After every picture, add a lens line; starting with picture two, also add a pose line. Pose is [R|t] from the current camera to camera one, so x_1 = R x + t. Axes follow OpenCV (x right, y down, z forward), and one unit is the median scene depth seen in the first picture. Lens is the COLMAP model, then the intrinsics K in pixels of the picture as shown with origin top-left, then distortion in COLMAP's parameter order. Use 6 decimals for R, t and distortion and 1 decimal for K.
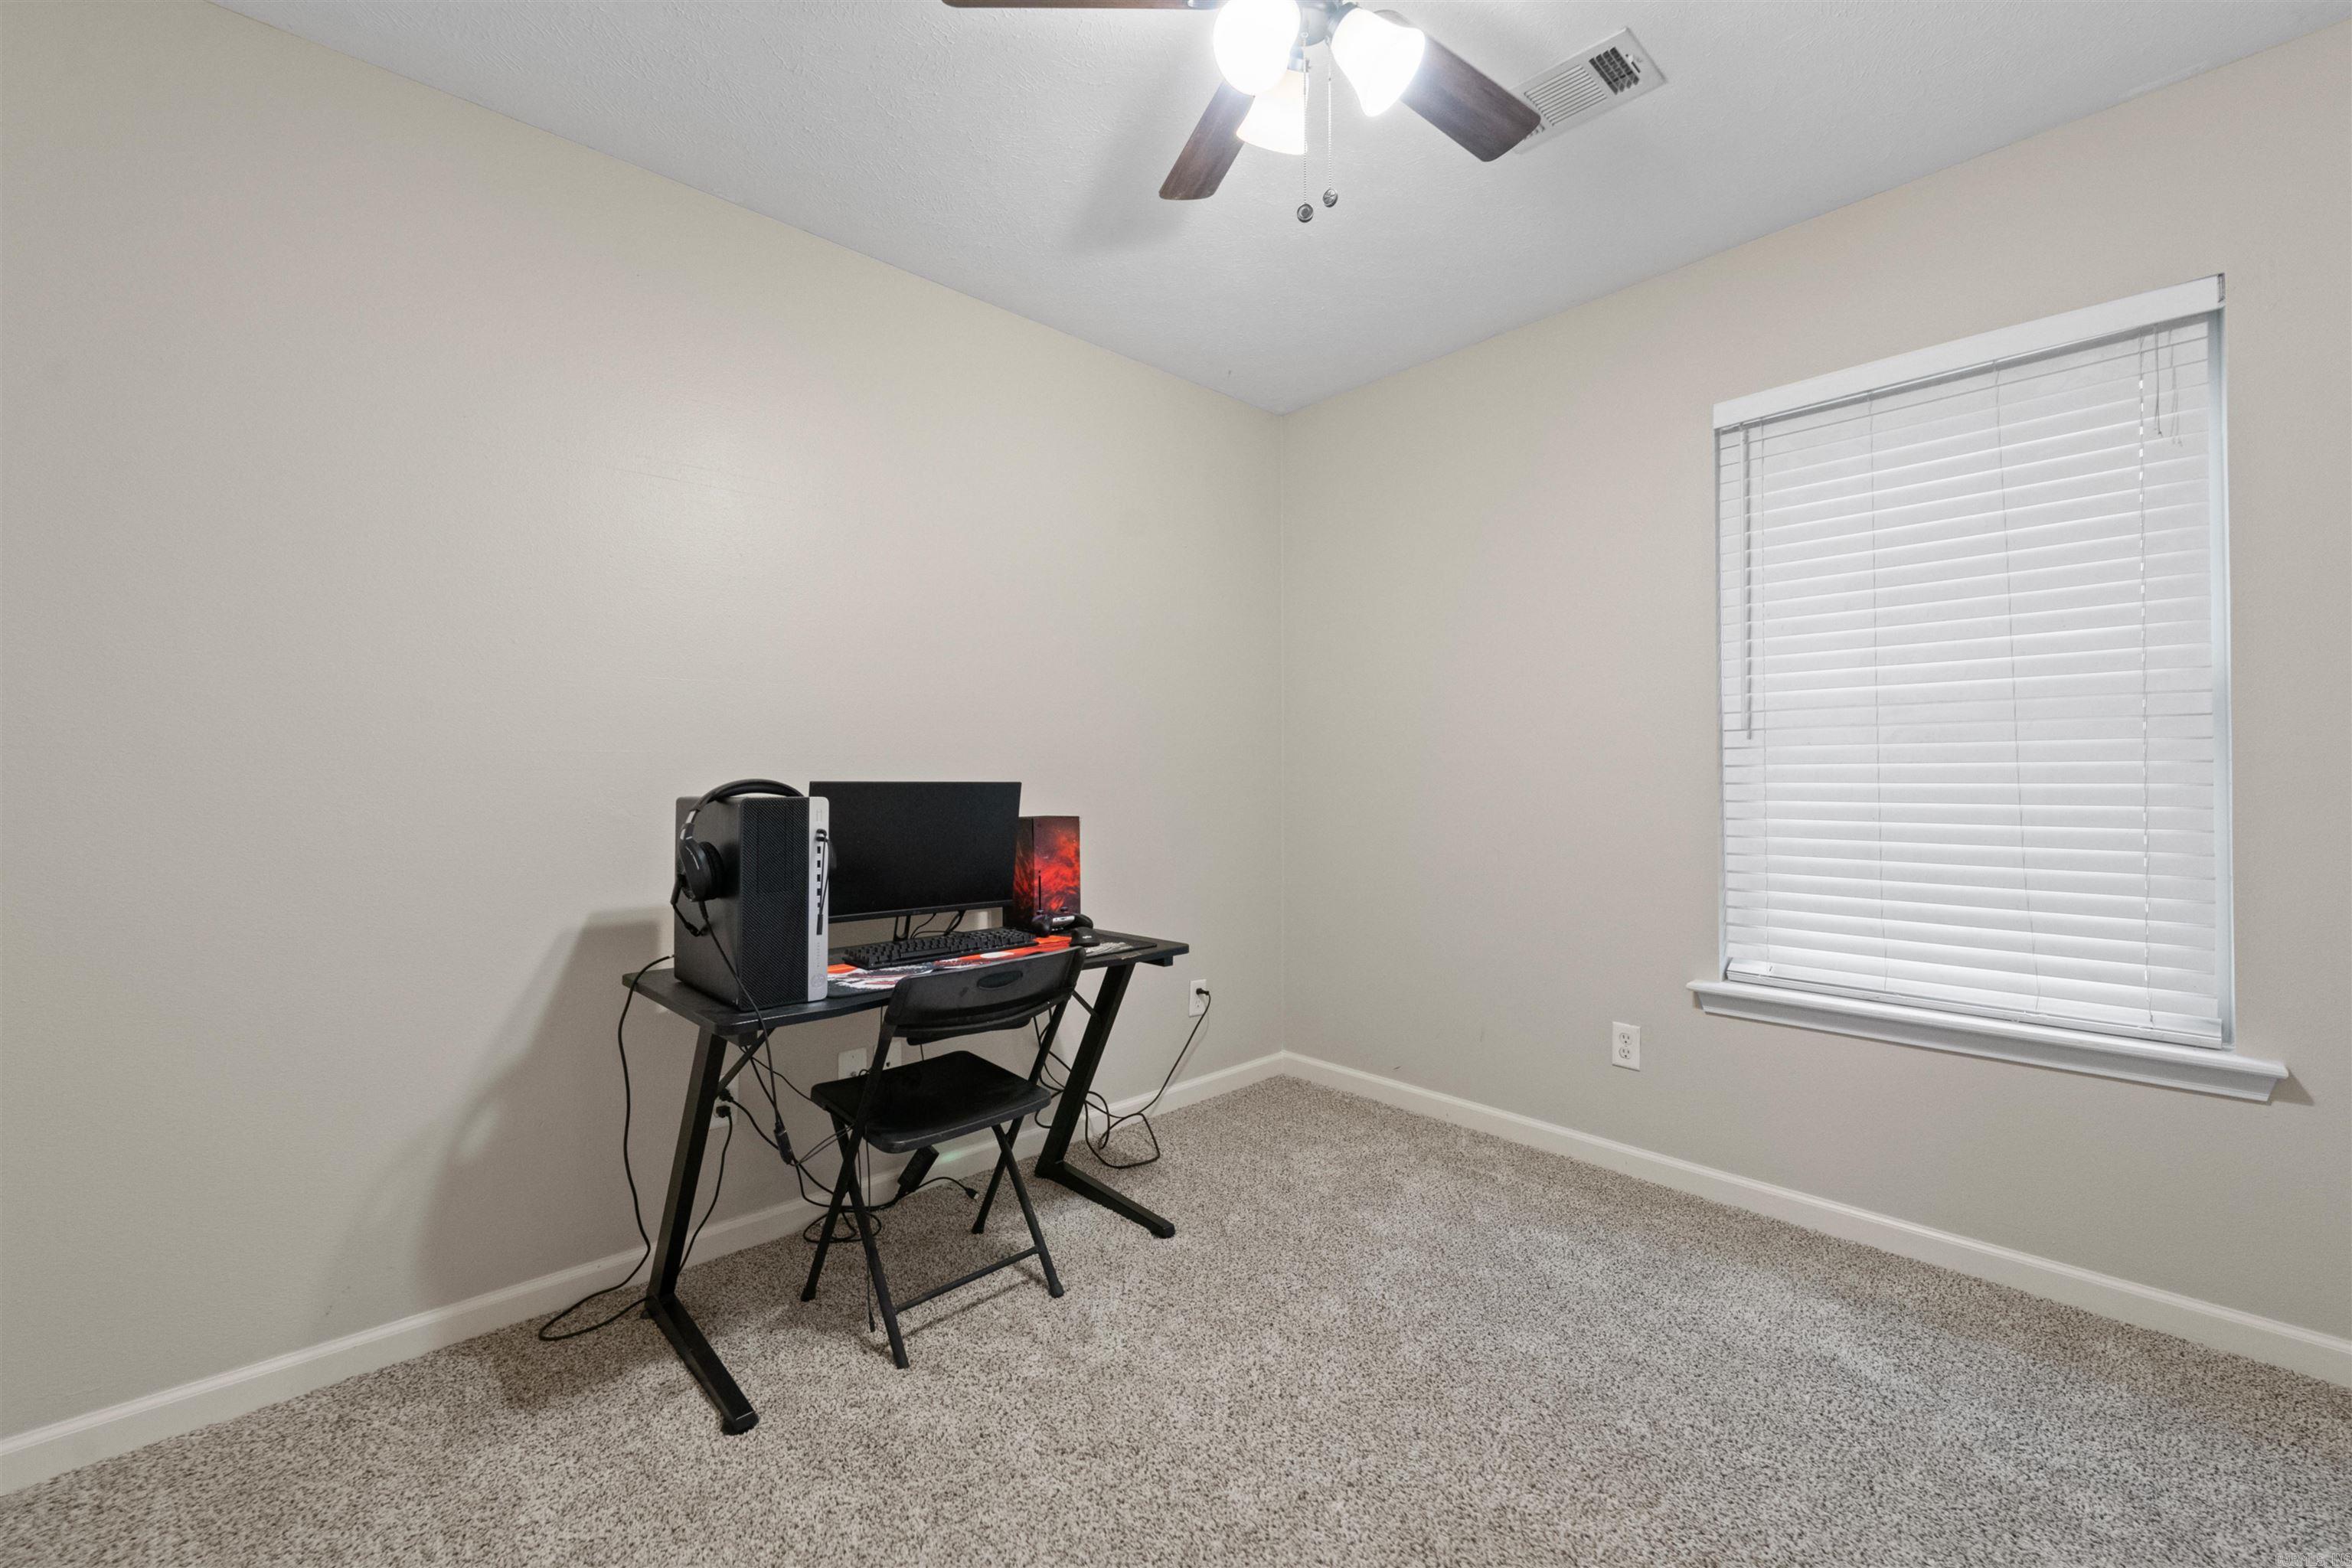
lens RADIAL K [[981.2, 0, 1187.2], [0, 981.2, 772.2], [0, 0, 1]] dist [0.008070, -0.002505]
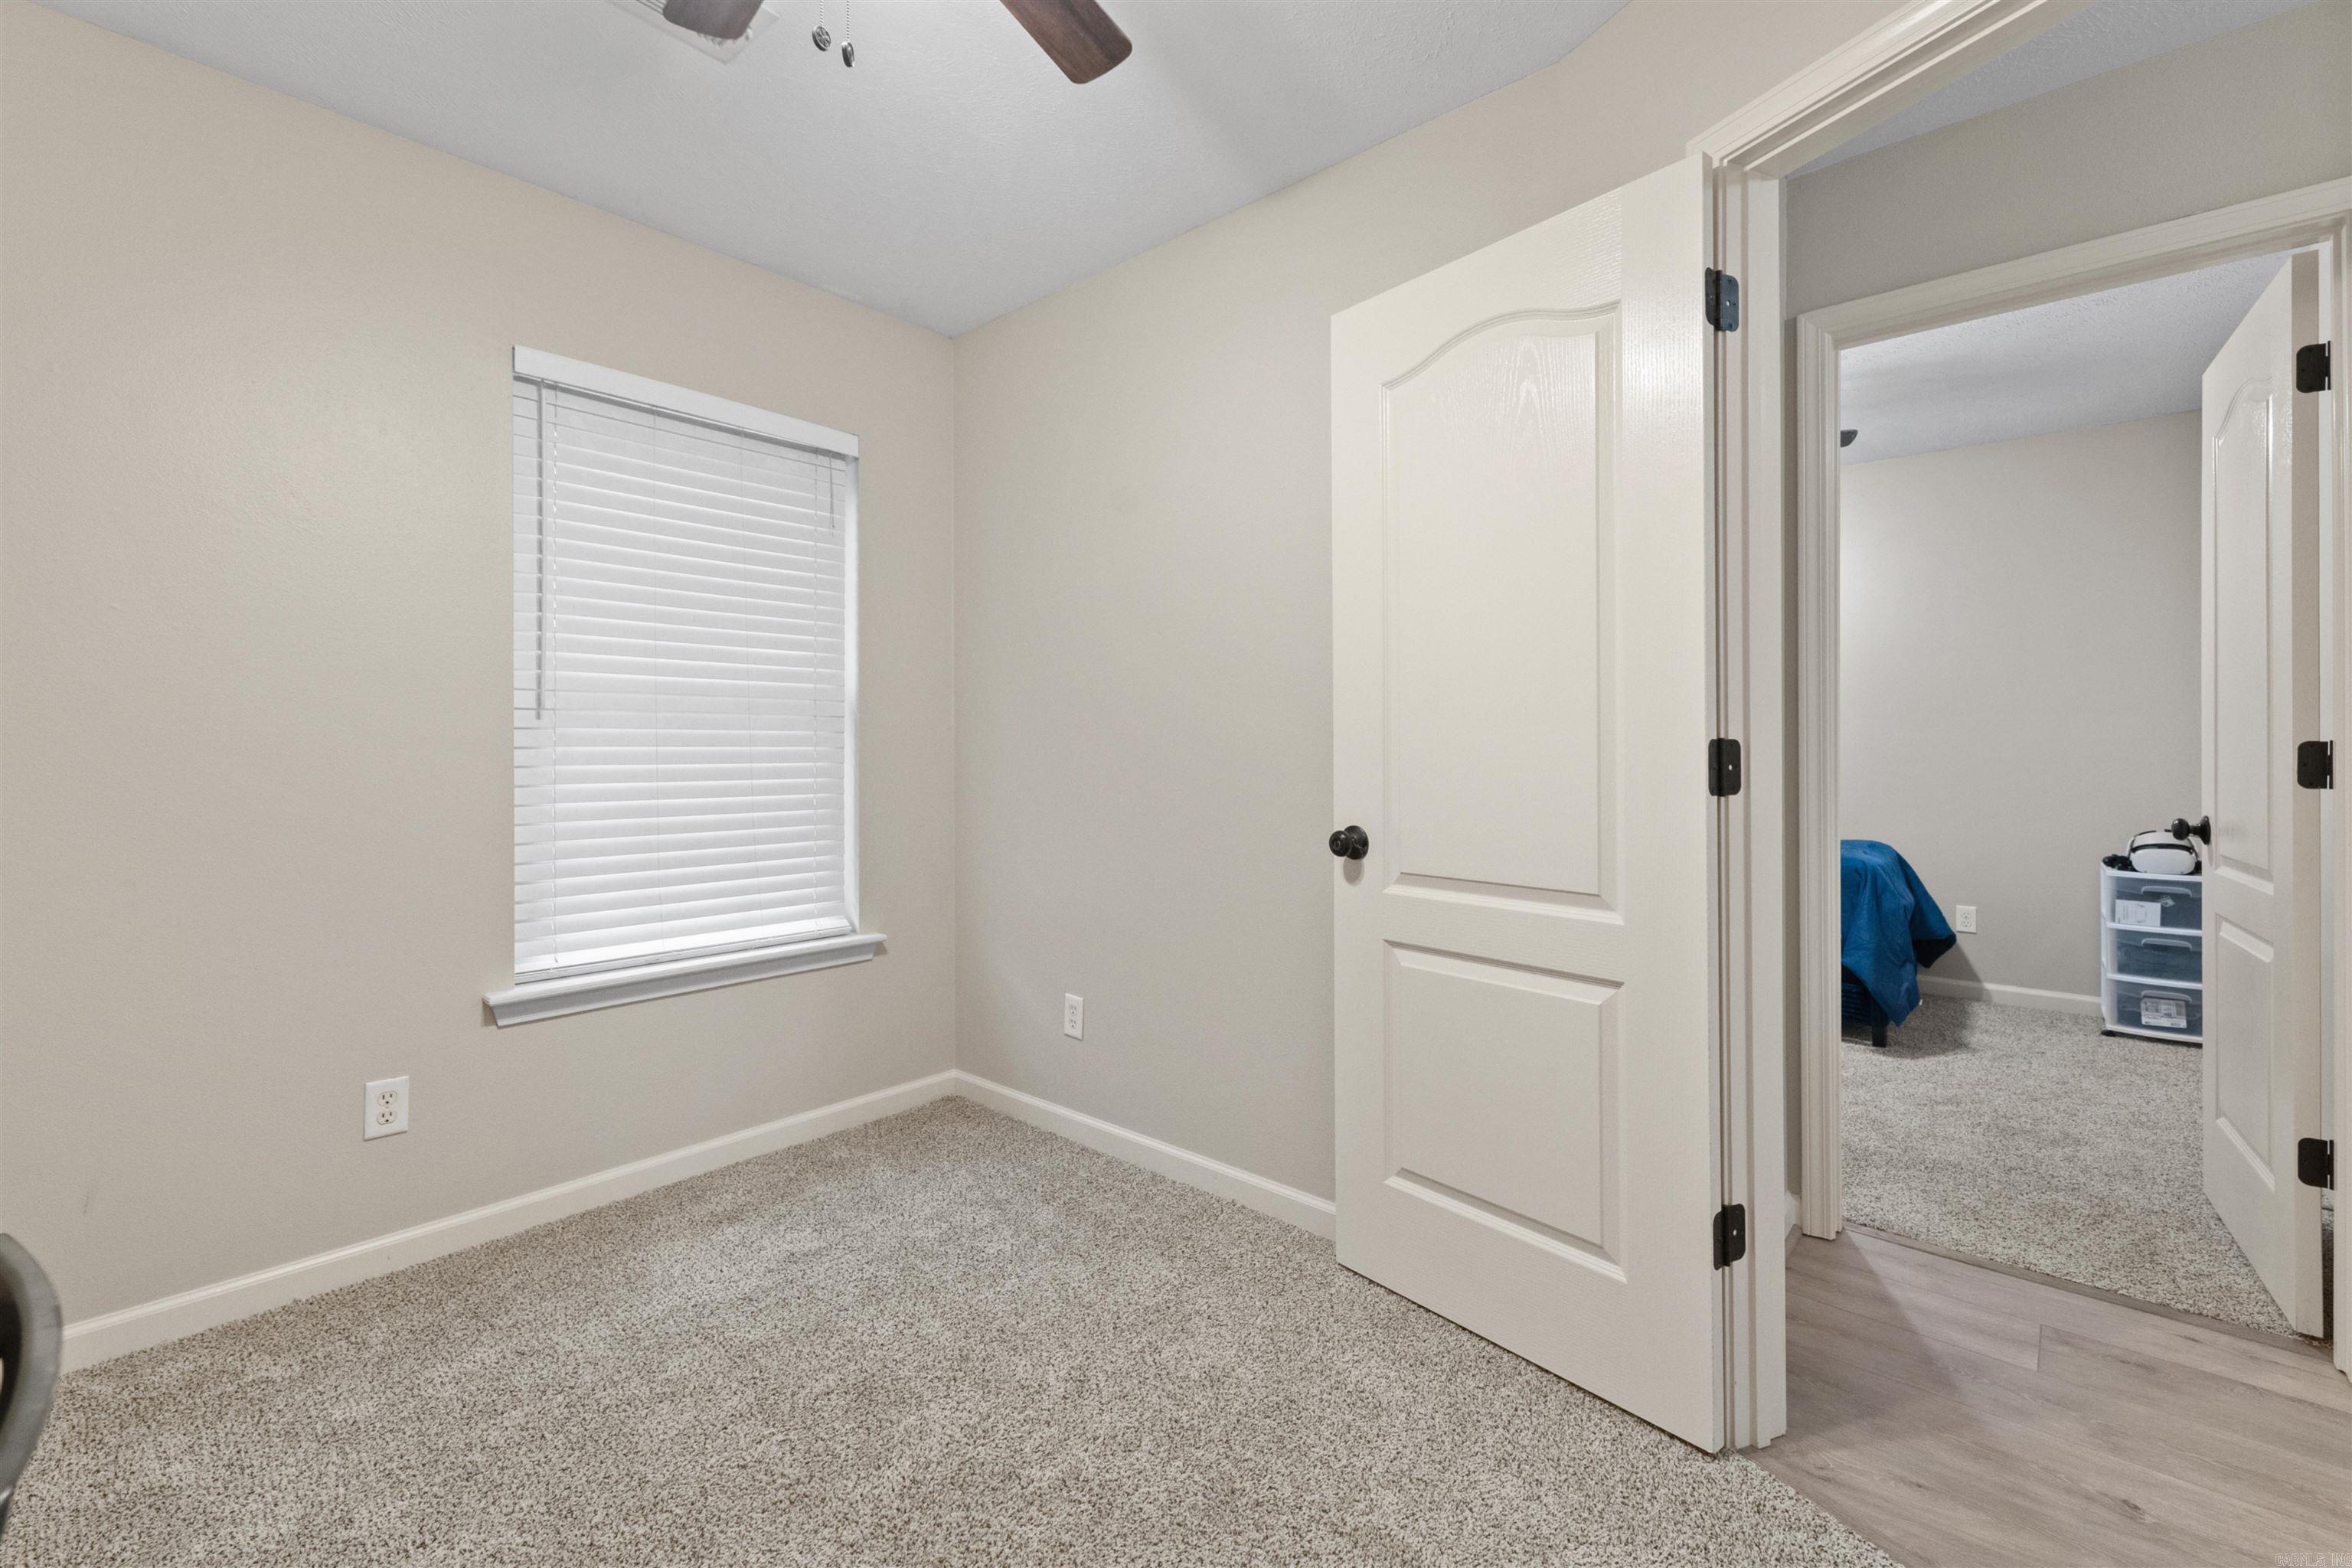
lens RADIAL K [[981.2, 0, 1186.4], [0, 981.2, 751.1], [0, 0, 1]] dist [0.008070, -0.002505]
pose [[-0.095158, 0.003556, 0.995456, -0.425276], [-0.001733, 0.999992, -0.003737, -0.000935], [-0.995461, -0.002081, -0.095151, 0.487923]]
